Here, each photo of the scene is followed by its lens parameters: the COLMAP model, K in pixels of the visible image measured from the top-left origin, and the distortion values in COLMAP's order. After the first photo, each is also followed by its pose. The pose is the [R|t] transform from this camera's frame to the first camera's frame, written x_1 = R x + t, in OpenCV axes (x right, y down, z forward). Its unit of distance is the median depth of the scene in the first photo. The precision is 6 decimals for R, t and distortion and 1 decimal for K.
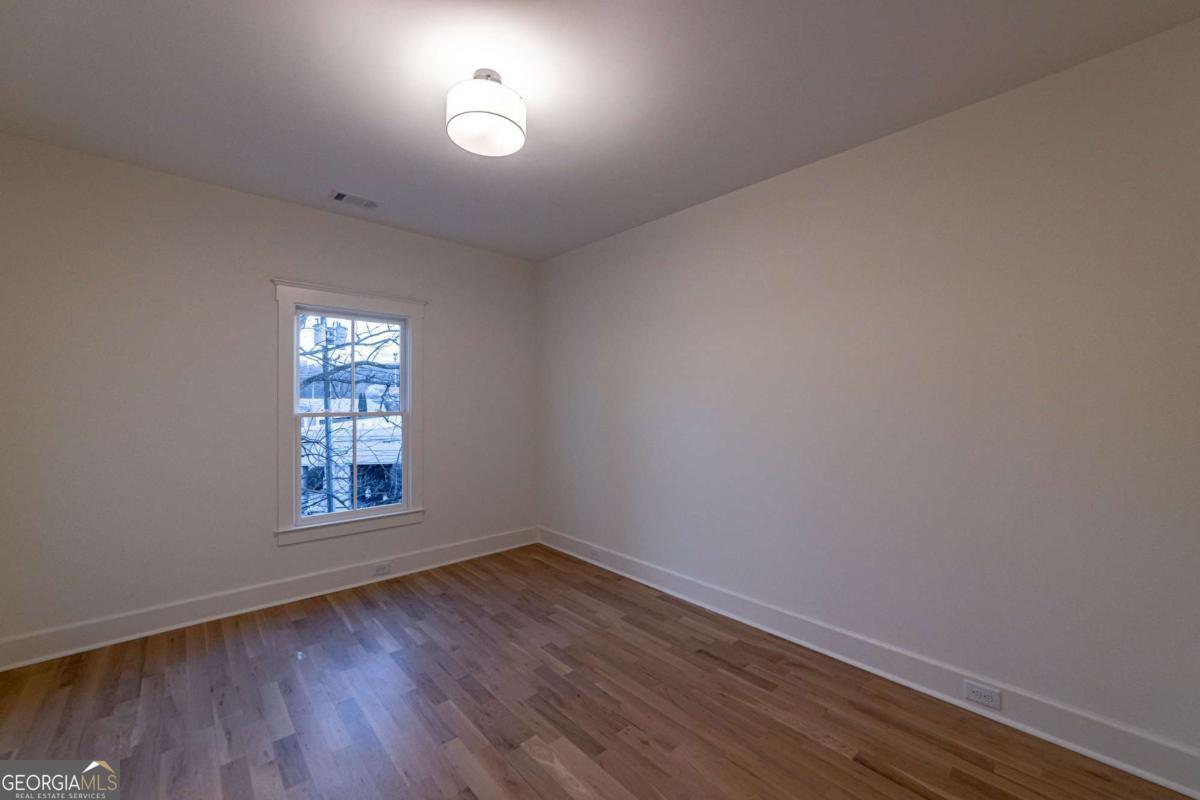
lens RADIAL K [[472.6, 0, 596.6], [0, 472.6, 403.5], [0, 0, 1]] dist [0.002303, 0.000896]
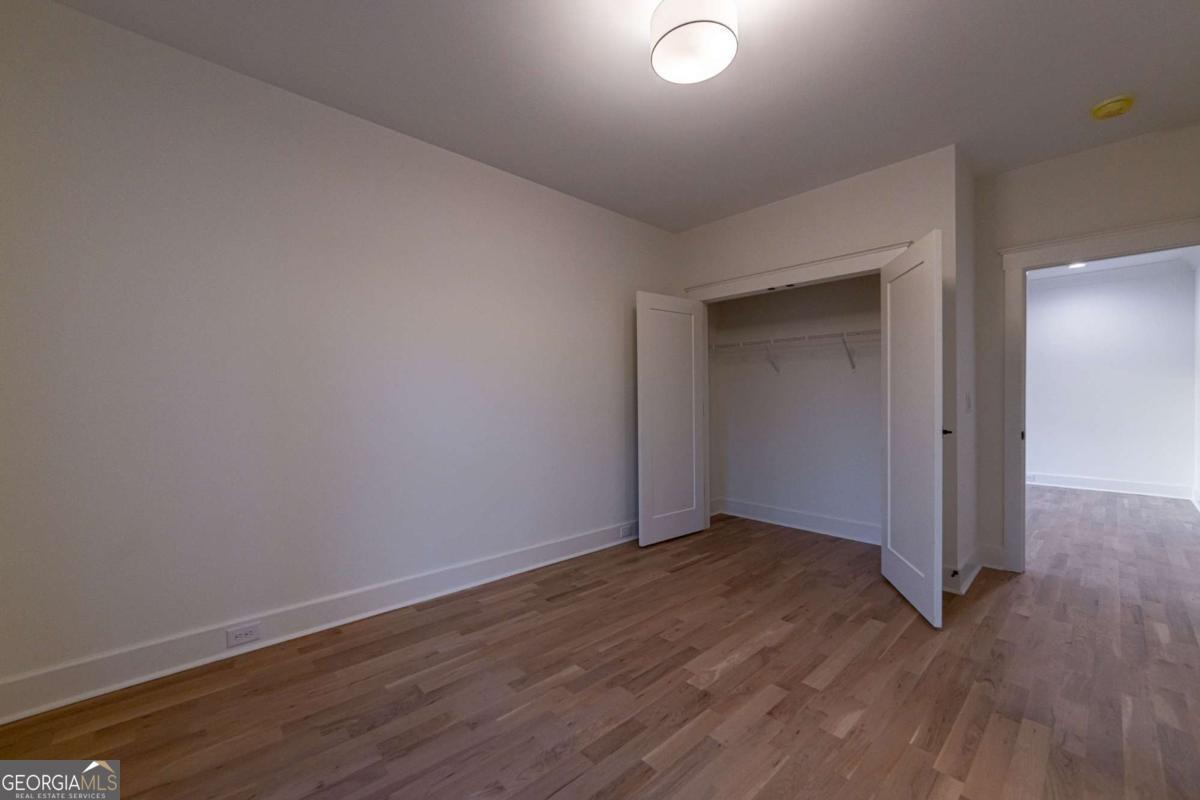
lens RADIAL K [[472.6, 0, 602.5], [0, 472.6, 399.0], [0, 0, 1]] dist [0.002303, 0.000896]
pose [[-0.016137, 0.002123, 0.999868, -0.840863], [0.003293, 0.999992, -0.002070, 0.070184], [-0.999864, 0.003259, -0.016144, 0.879097]]
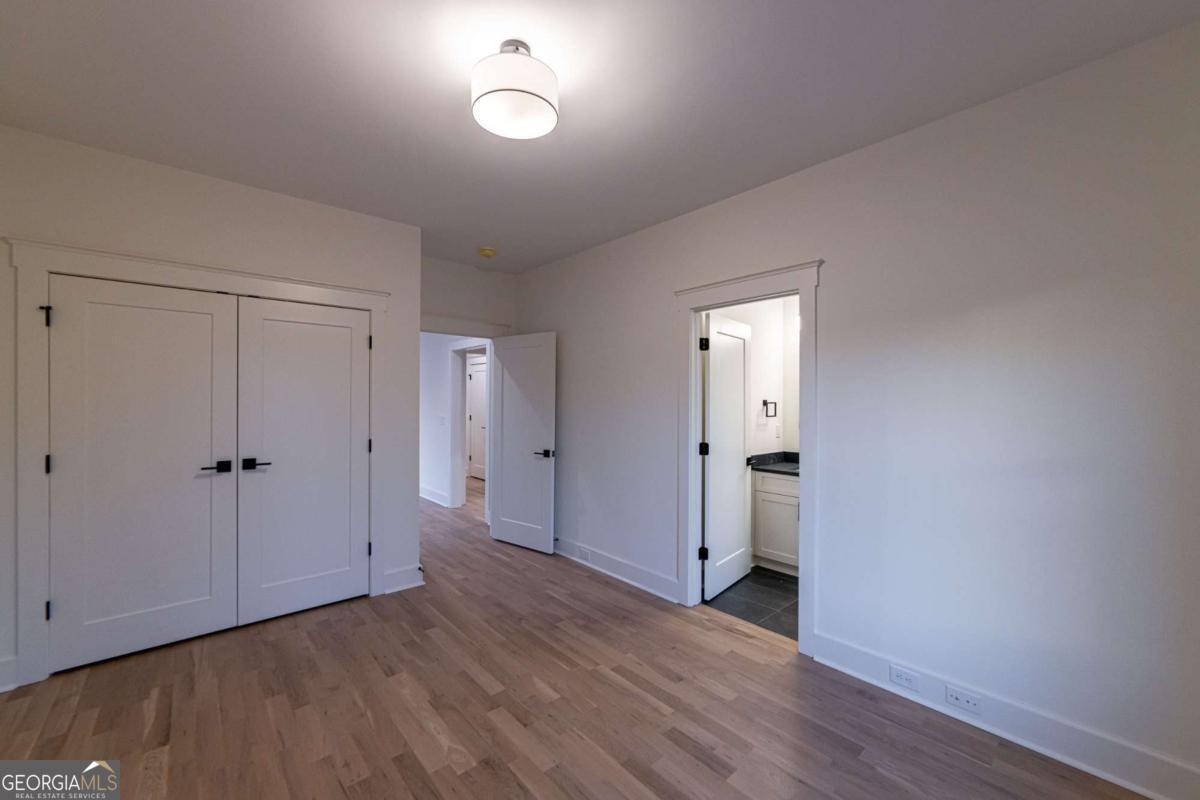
lens RADIAL K [[472.6, 0, 597.2], [0, 472.6, 397.7], [0, 0, 1]] dist [0.002303, 0.000896]
pose [[-0.999918, -0.004748, 0.011856, -0.296070], [-0.004842, 0.999957, -0.007887, -0.015124], [-0.011818, -0.007944, -0.999899, 1.410474]]
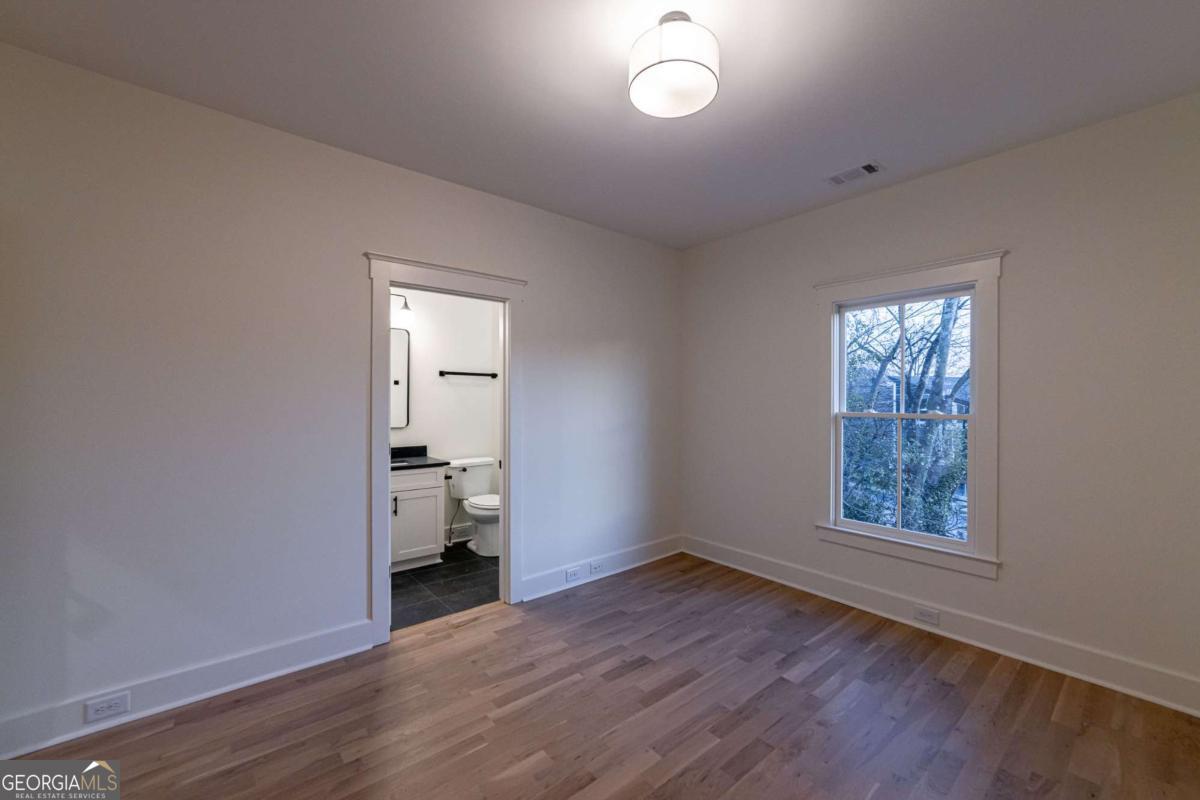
lens RADIAL K [[472.6, 0, 595.7], [0, 472.6, 404.4], [0, 0, 1]] dist [0.002303, 0.000896]
pose [[-0.046150, 0.002518, -0.998931, 0.471379], [-0.003696, 0.999990, 0.002691, 0.003769], [0.998928, 0.003817, -0.046141, 0.664097]]
